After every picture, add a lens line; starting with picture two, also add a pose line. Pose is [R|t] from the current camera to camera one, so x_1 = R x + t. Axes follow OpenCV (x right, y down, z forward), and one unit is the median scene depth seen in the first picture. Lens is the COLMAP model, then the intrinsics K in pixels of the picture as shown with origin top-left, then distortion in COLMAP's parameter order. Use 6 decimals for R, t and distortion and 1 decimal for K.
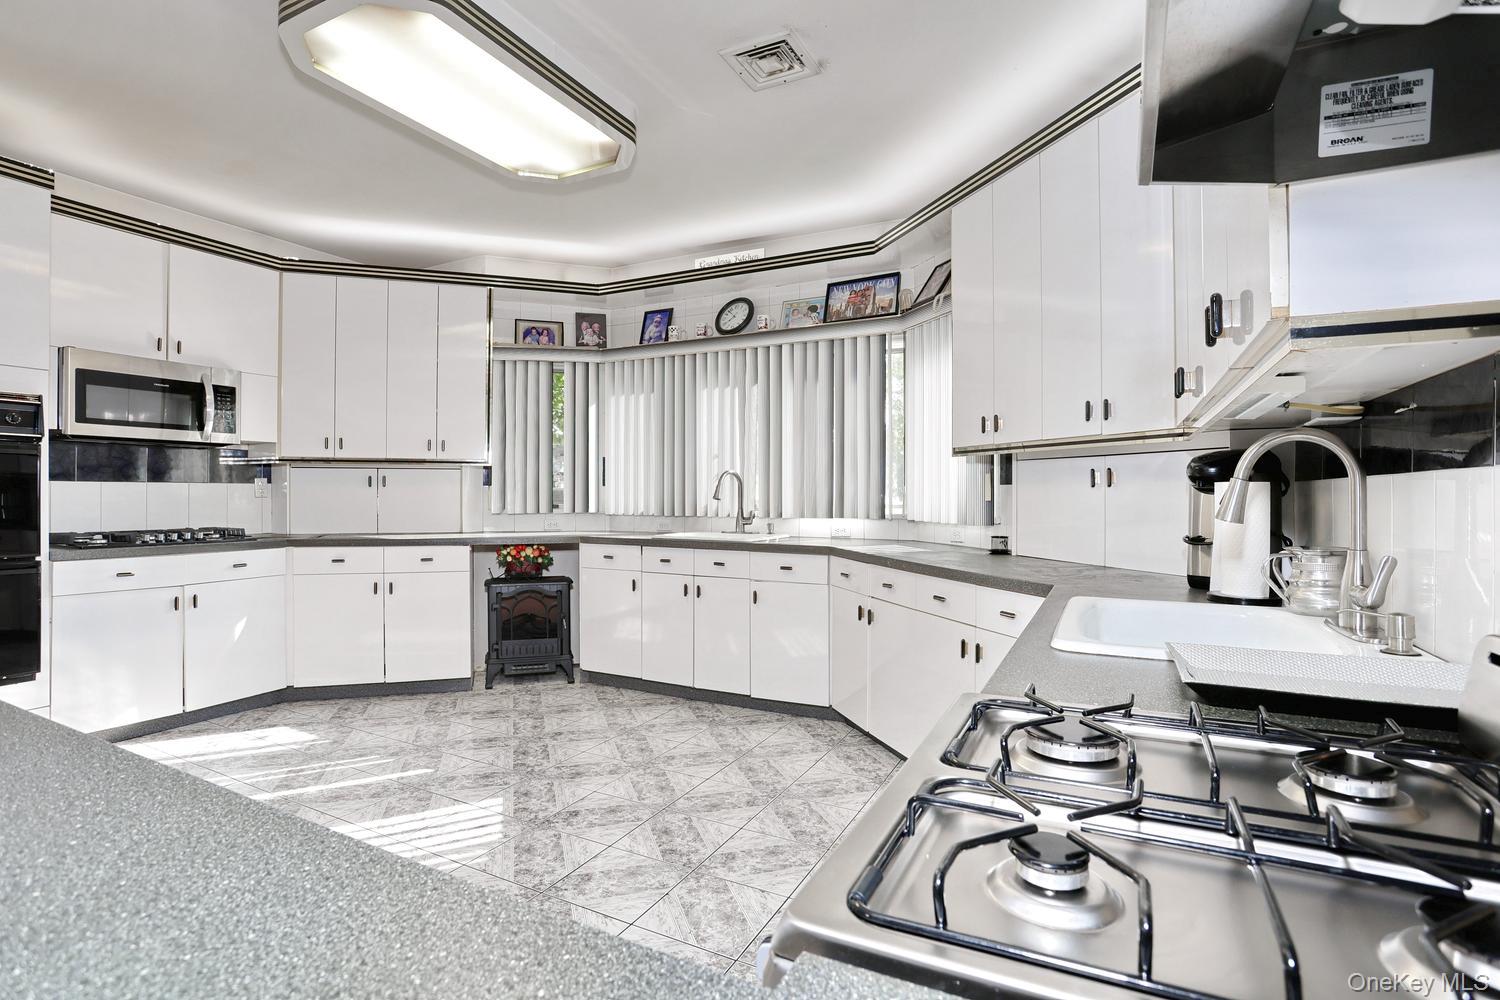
lens RADIAL K [[731.6, 0, 742.9], [0, 731.6, 492.6], [0, 0, 1]] dist [-0.074261, 0.037327]
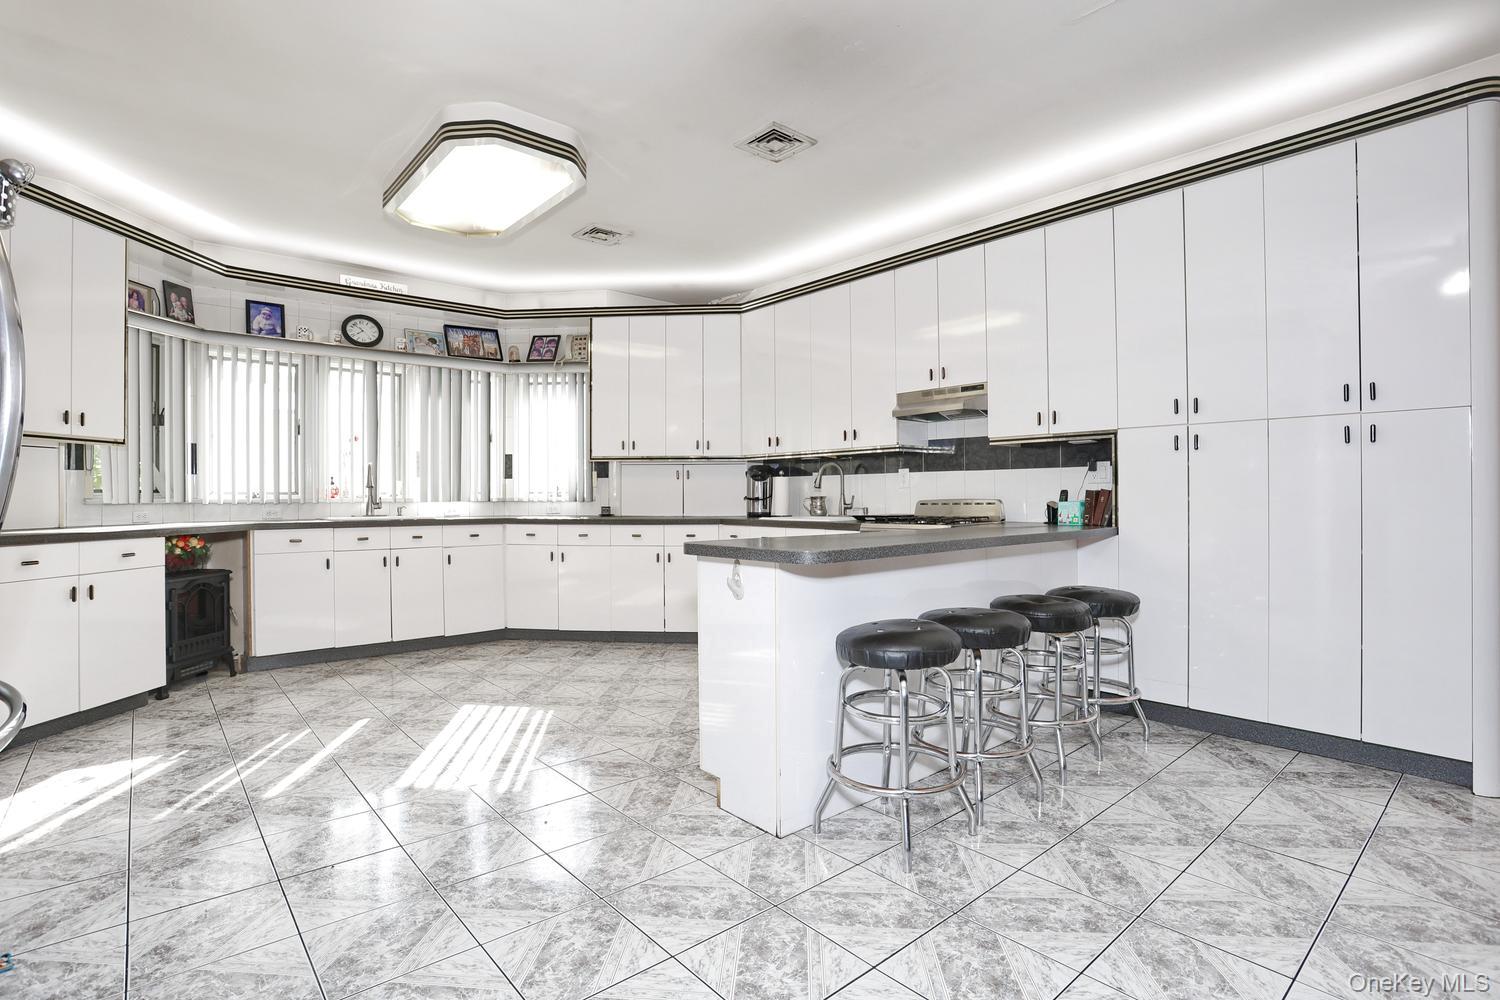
lens RADIAL K [[731.6, 0, 742.9], [0, 731.6, 492.6], [0, 0, 1]] dist [-0.074261, 0.037327]
pose [[0.365443, 0.000168, 0.930834, -0.885940], [0.006526, 0.999975, -0.002743, 0.024713], [-0.930811, 0.007077, 0.365433, 0.018231]]
